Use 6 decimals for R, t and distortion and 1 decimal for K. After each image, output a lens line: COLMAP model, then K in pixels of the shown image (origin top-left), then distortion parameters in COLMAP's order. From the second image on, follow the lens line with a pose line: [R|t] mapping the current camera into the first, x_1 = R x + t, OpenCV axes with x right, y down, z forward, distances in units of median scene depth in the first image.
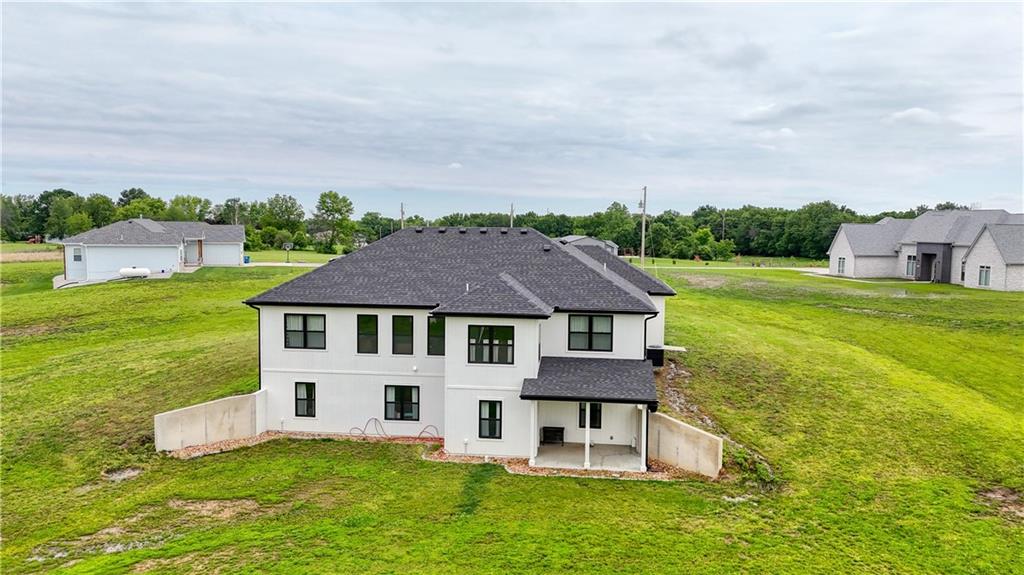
lens RADIAL K [[755.1, 0, 512.4], [0, 755.1, 292.5], [0, 0, 1]] dist [0.051306, -0.025518]
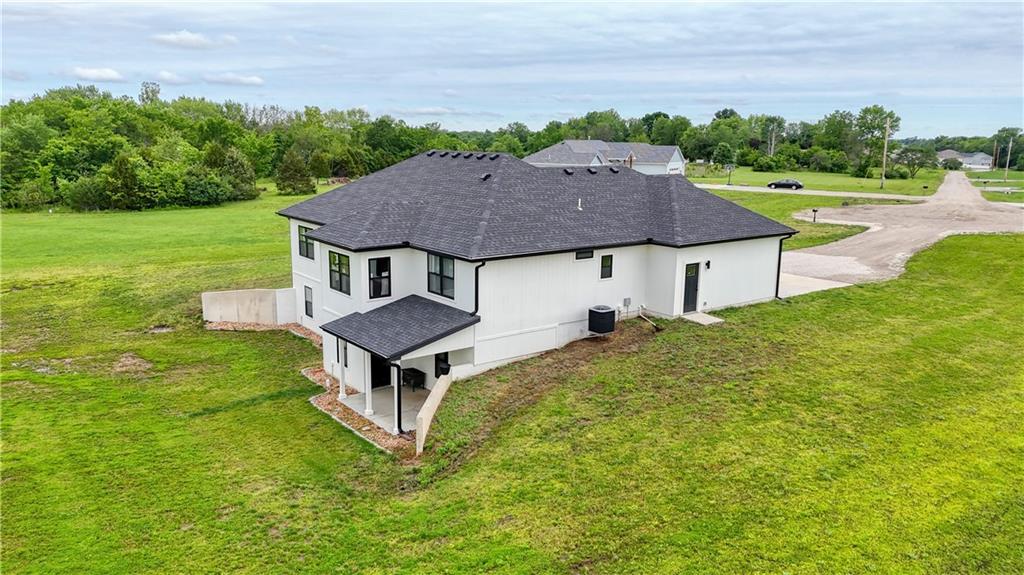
lens RADIAL K [[755.1, 0, 509.6], [0, 755.1, 282.0], [0, 0, 1]] dist [0.051306, -0.025518]
pose [[0.697032, 0.134910, -0.704235, 0.788400], [-0.070010, 0.990253, 0.120409, -0.051393], [0.713615, -0.034626, 0.699682, 0.437137]]
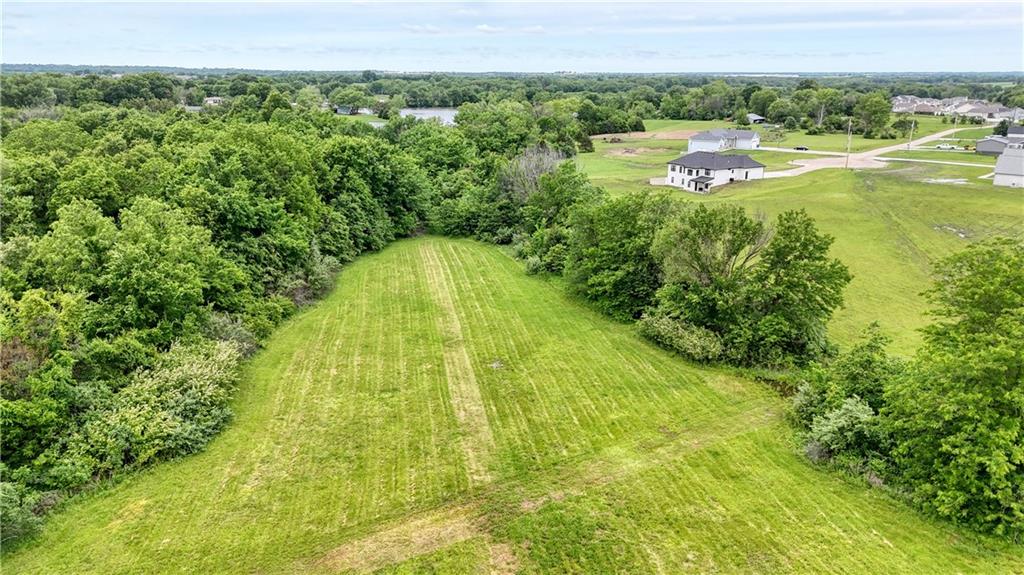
lens RADIAL K [[755.1, 0, 513.6], [0, 755.1, 288.7], [0, 0, 1]] dist [0.051306, -0.025518]
pose [[0.610875, 0.210264, -0.763296, 3.981122], [-0.068404, 0.974502, 0.213700, -0.231643], [0.788767, -0.078331, 0.609681, -3.992055]]
